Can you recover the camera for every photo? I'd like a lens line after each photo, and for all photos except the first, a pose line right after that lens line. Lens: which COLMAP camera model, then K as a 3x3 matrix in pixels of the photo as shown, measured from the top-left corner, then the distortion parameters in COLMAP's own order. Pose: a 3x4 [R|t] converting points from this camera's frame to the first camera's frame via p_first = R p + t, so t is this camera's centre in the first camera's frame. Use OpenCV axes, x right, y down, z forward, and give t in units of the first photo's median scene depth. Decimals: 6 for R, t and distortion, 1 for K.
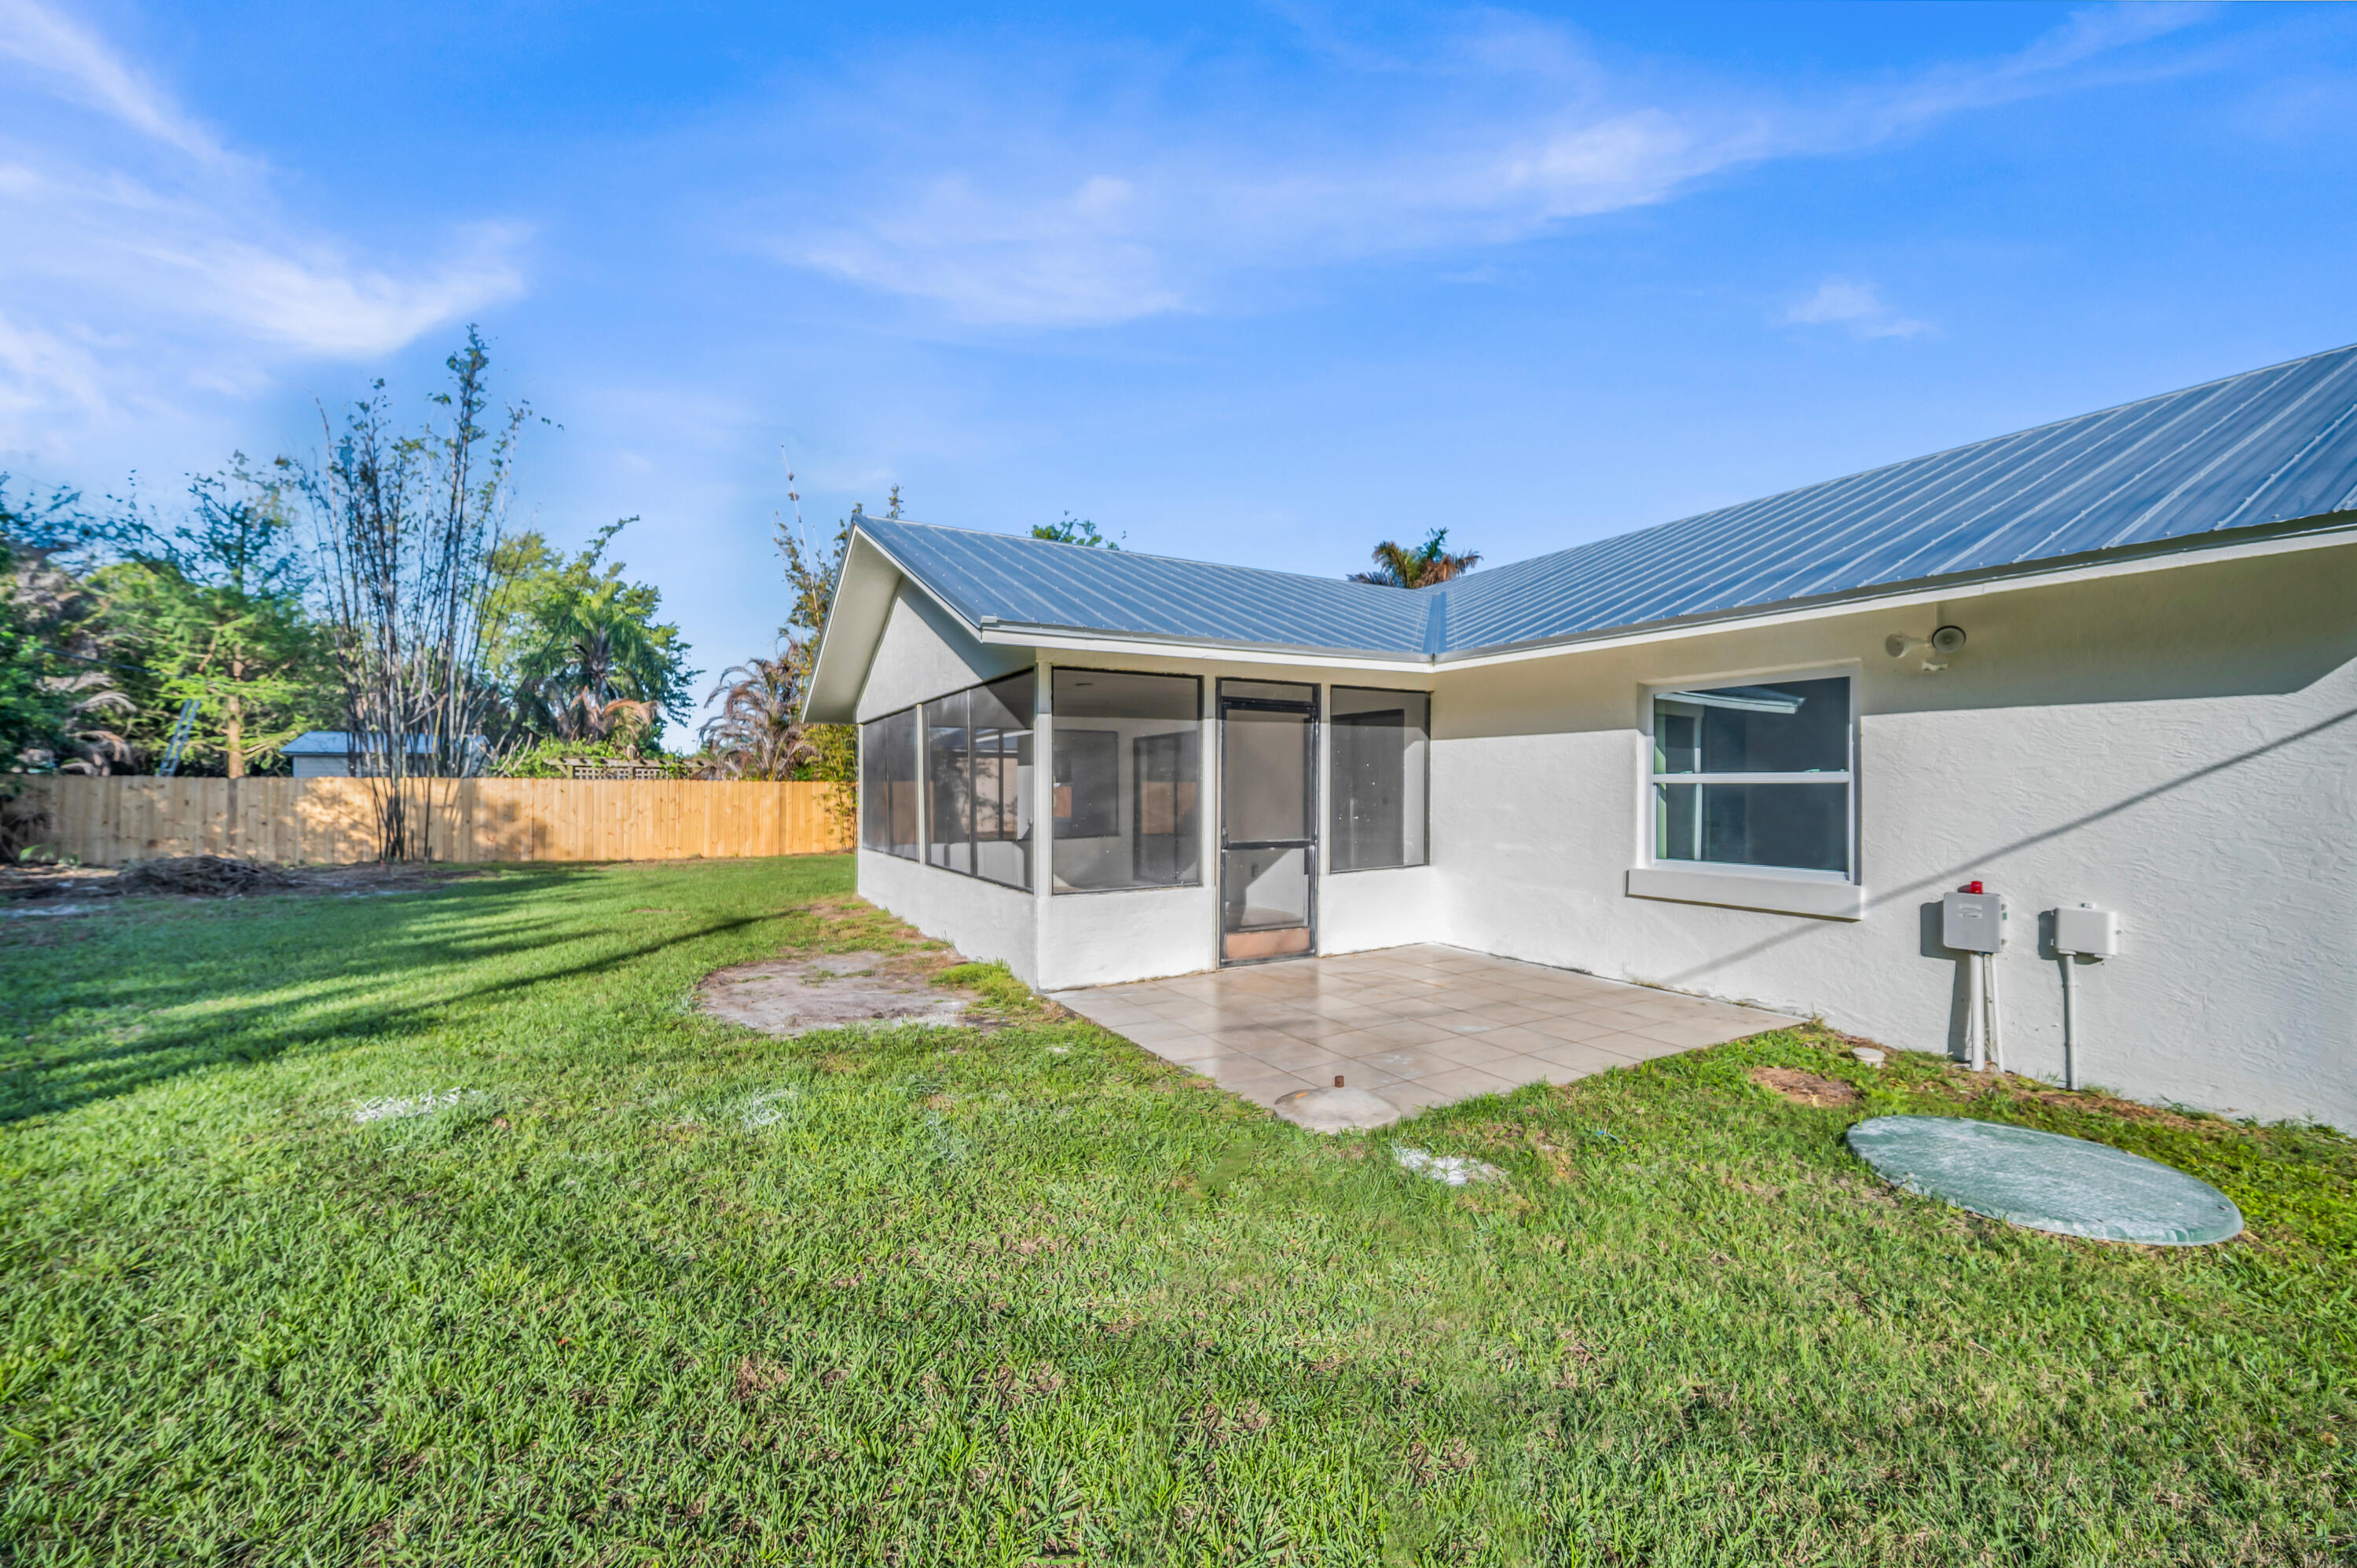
lens RADIAL K [[936.1, 0, 1178.5], [0, 936.1, 784.0], [0, 0, 1]] dist [0.000400, -0.000158]
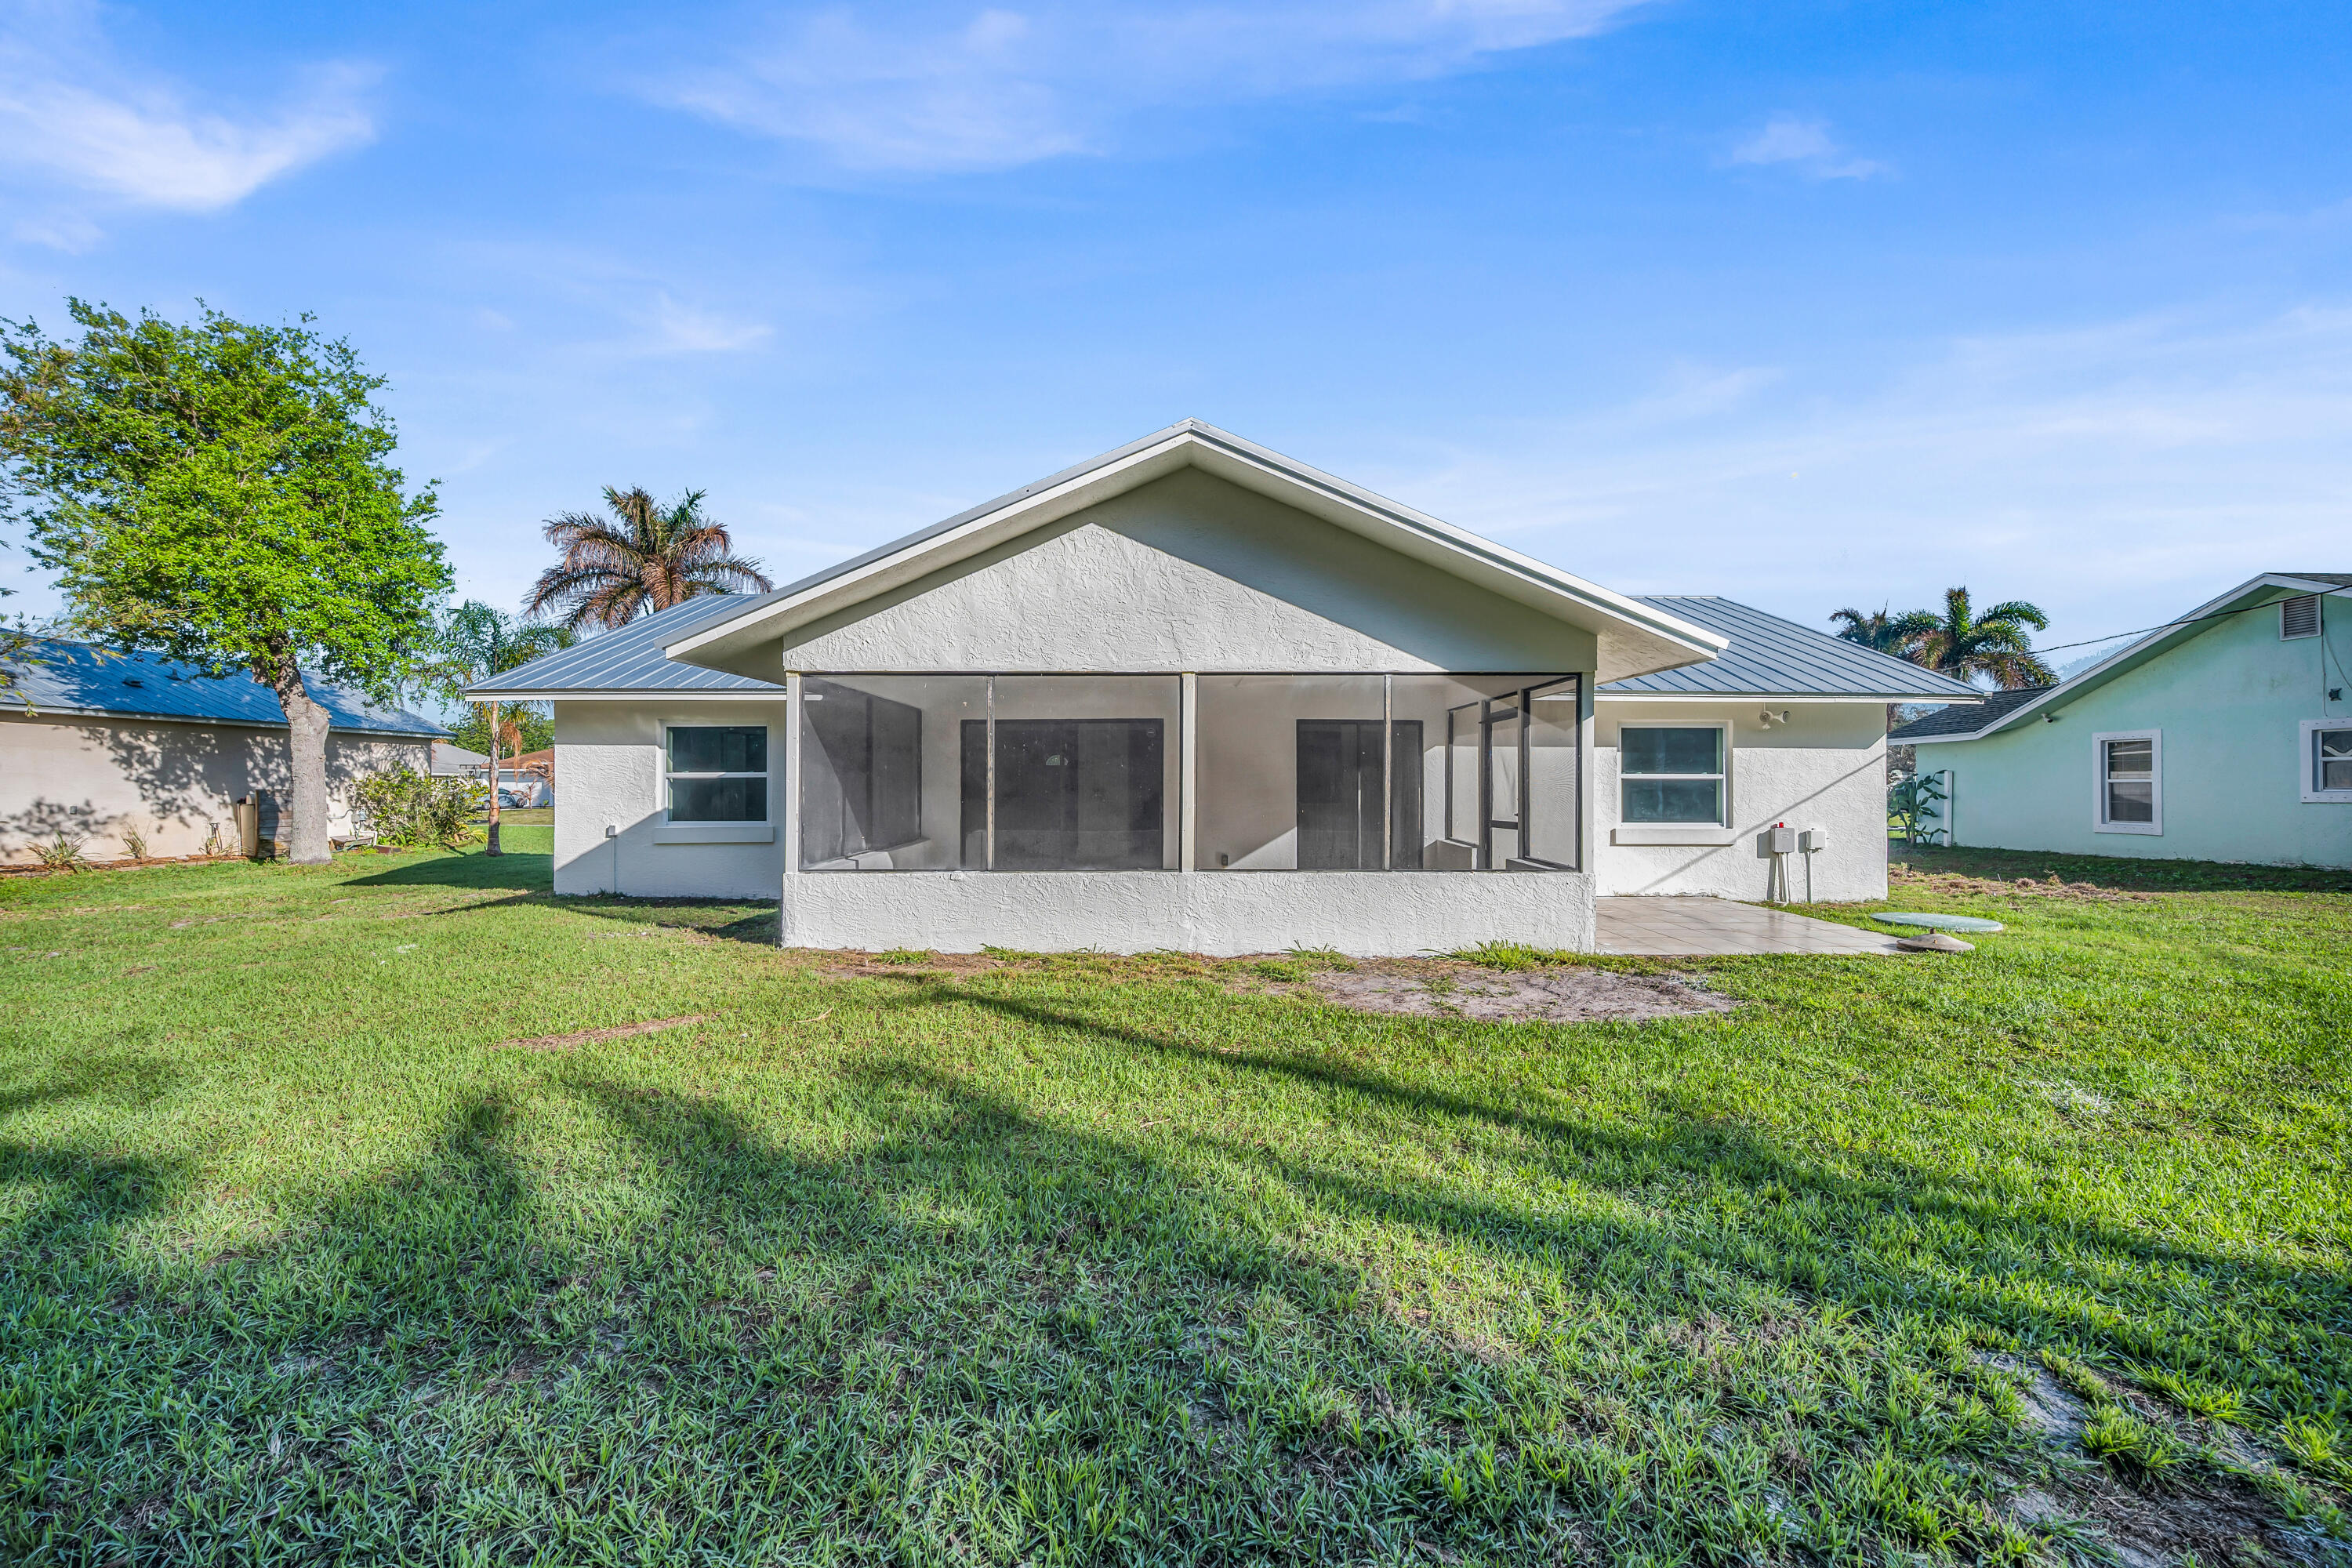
lens RADIAL K [[934.2, 0, 1176.0], [0, 934.2, 784.0], [0, 0, 1]] dist [0.000400, -0.000158]
pose [[0.499053, 0.006426, 0.866548, -1.637116], [-0.007207, 0.999969, -0.003265, 0.023350], [-0.866541, -0.004615, 0.499084, 0.987028]]
